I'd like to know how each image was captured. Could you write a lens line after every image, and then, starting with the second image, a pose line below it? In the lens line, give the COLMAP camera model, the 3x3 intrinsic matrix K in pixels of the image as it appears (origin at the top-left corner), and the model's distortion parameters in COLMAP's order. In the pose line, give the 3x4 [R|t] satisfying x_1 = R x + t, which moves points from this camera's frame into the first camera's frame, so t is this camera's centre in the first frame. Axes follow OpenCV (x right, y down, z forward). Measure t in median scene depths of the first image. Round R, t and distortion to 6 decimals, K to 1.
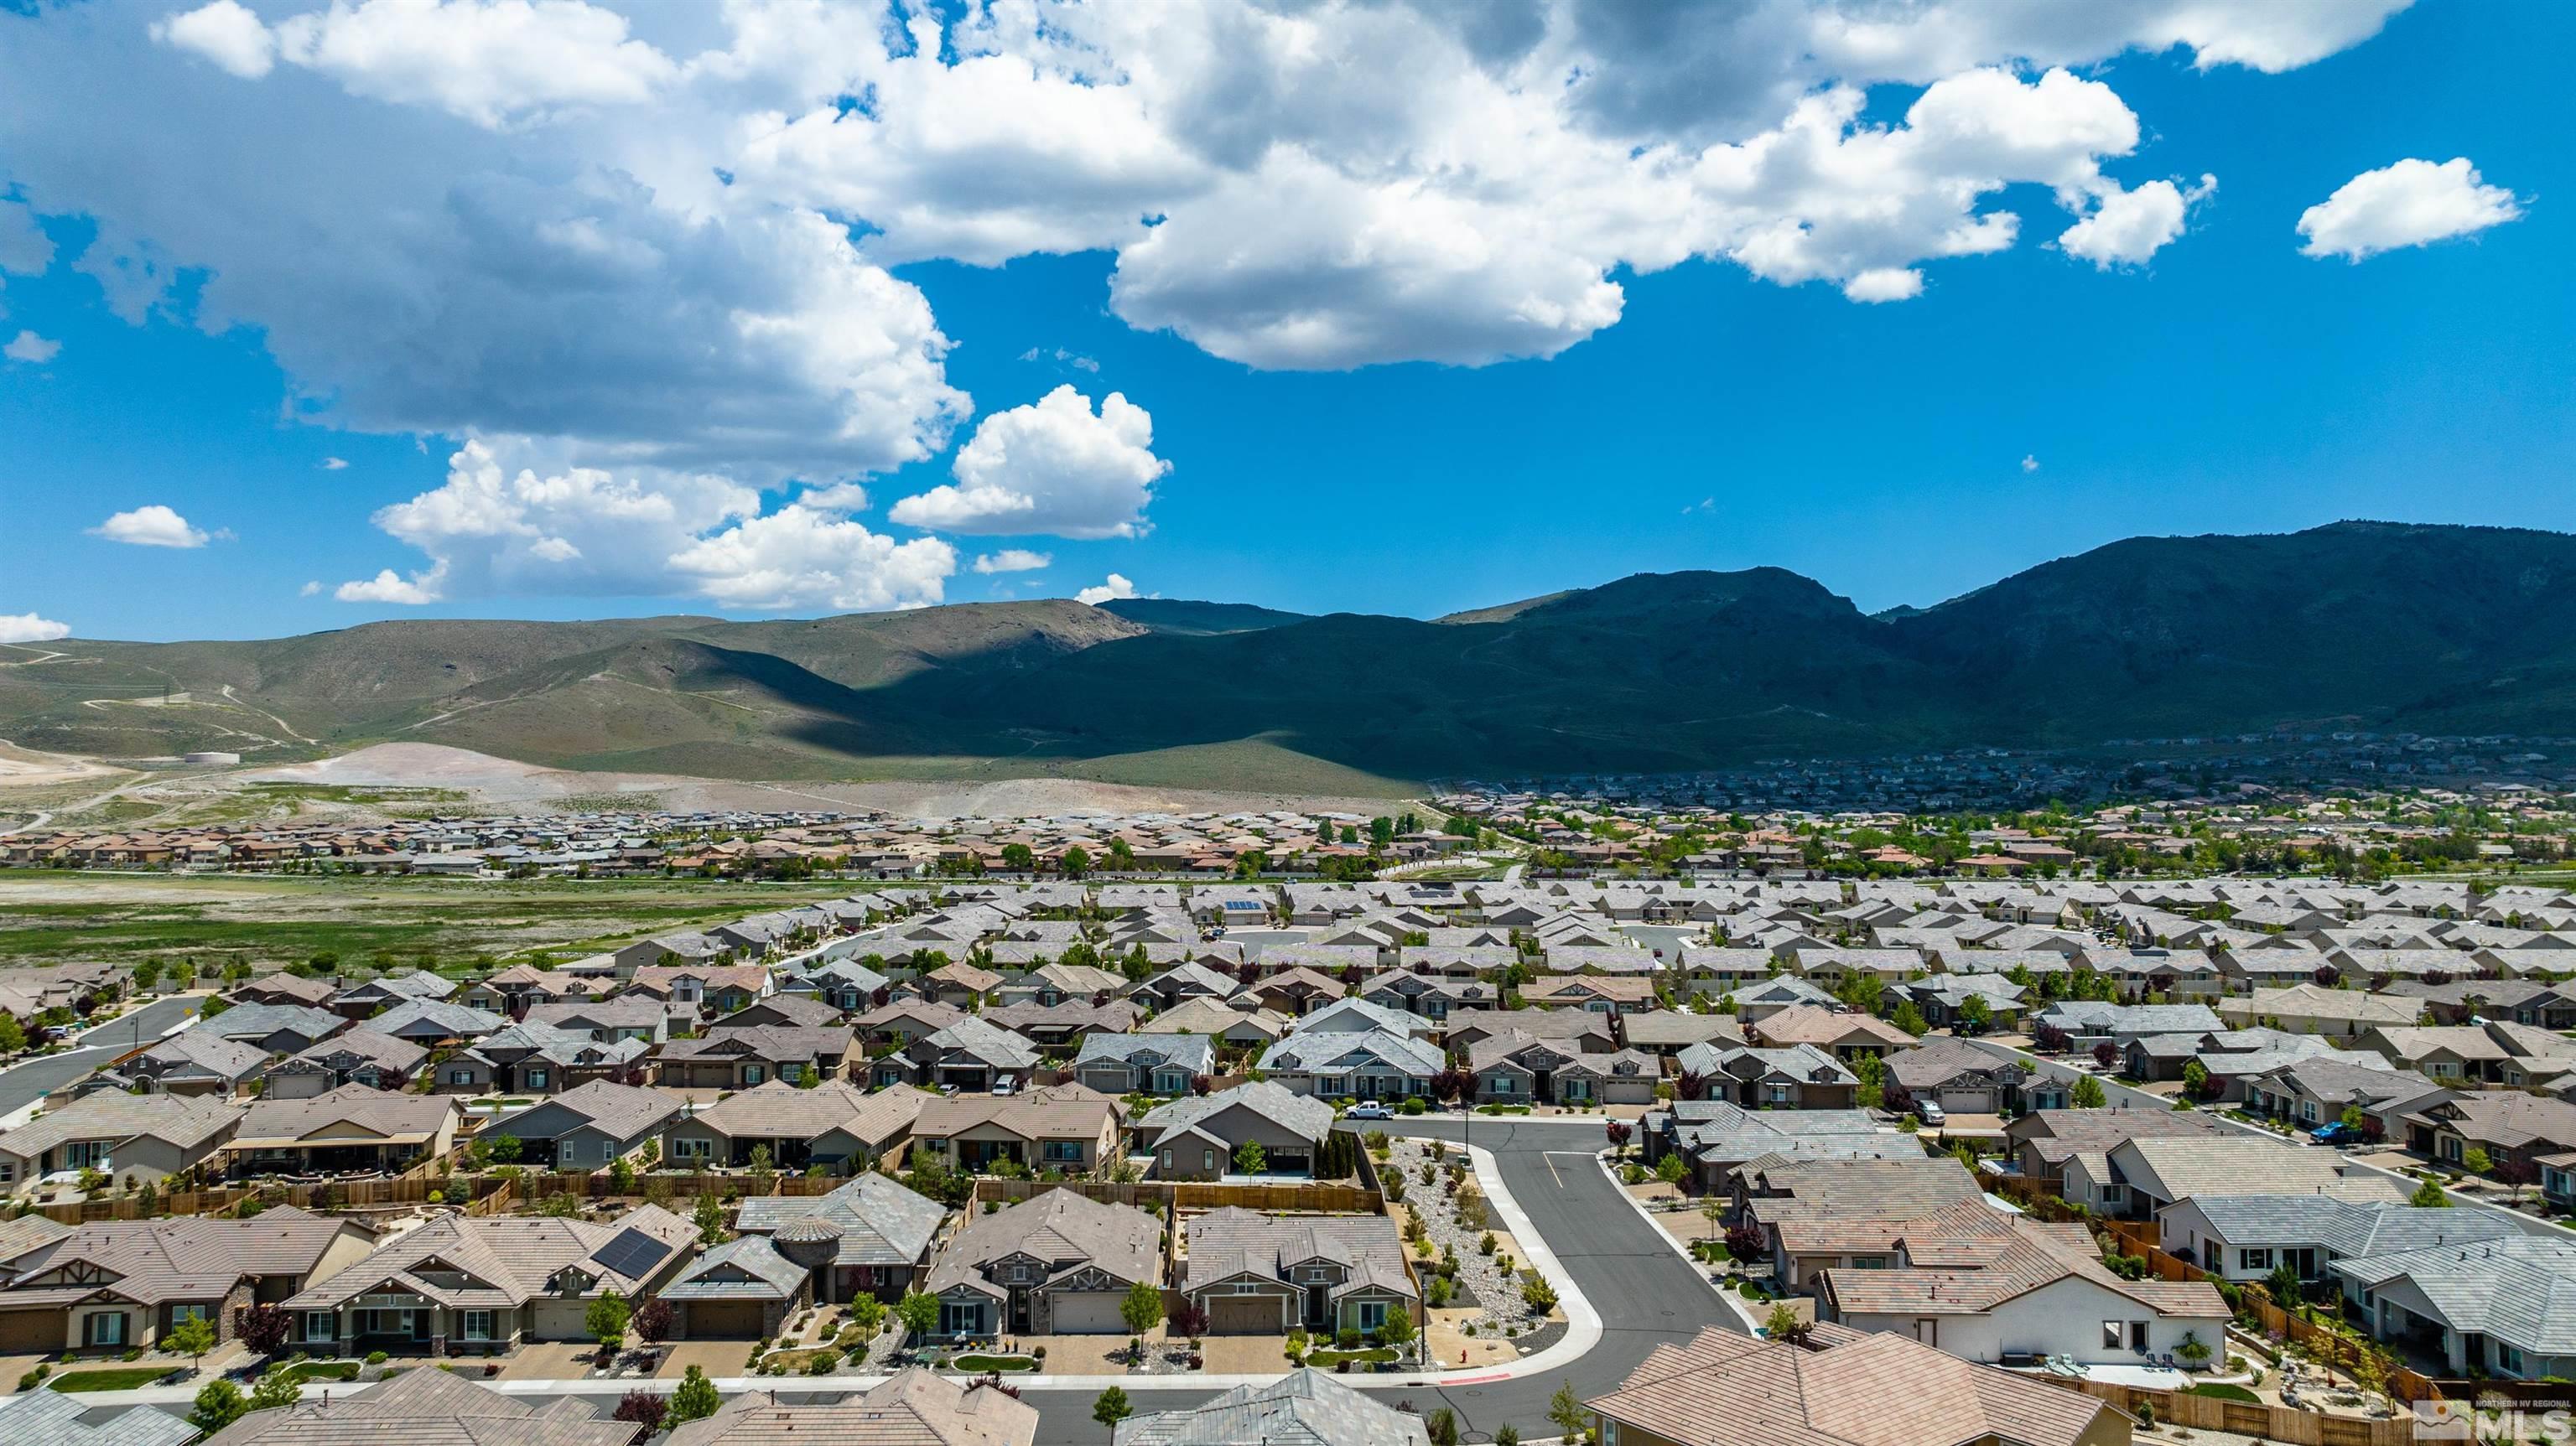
lens RADIAL K [[1815.6, 0, 1277.1], [0, 1815.6, 717.0], [0, 0, 1]] dist [-0.034997, 0.037894]
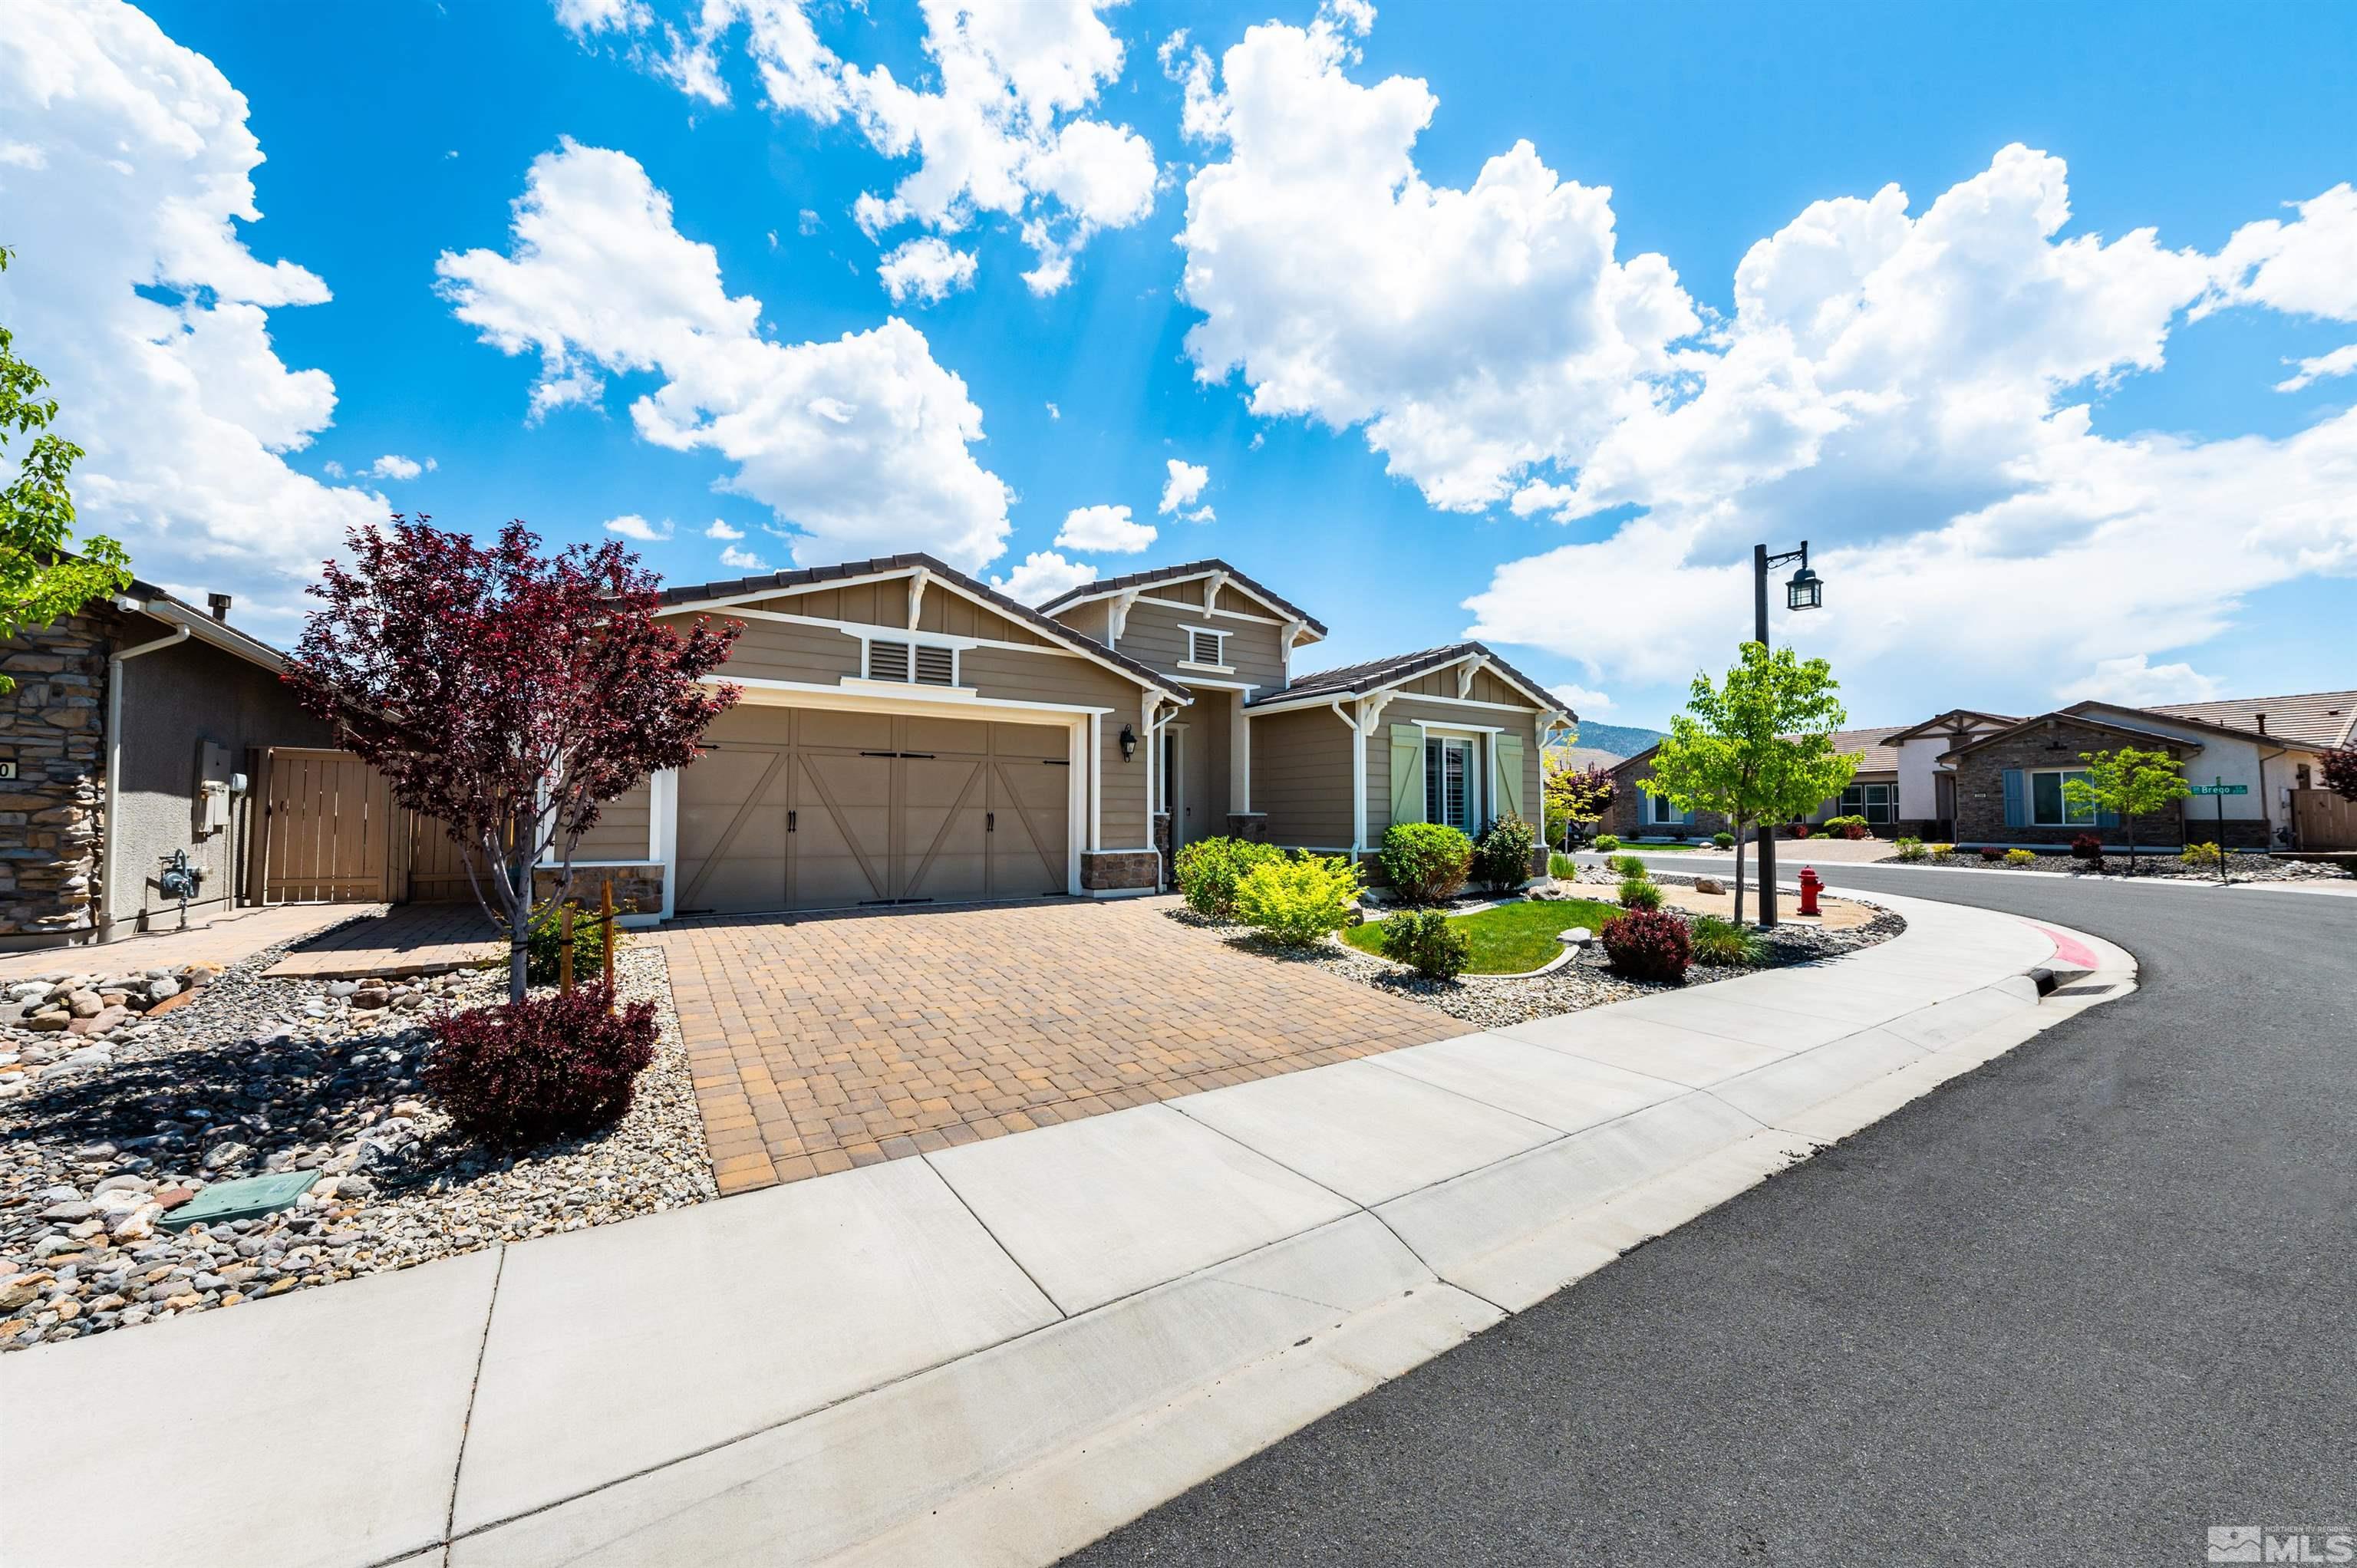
lens RADIAL K [[838.3, 0, 1178.5], [0, 838.3, 784.0], [0, 0, 1]] dist [0.006722, -0.000164]
pose [[0.848564, 0.023678, 0.528563, -0.037449], [-0.020106, 0.999720, -0.012507, 0.311202], [-0.528711, -0.000014, 0.848802, 0.861127]]
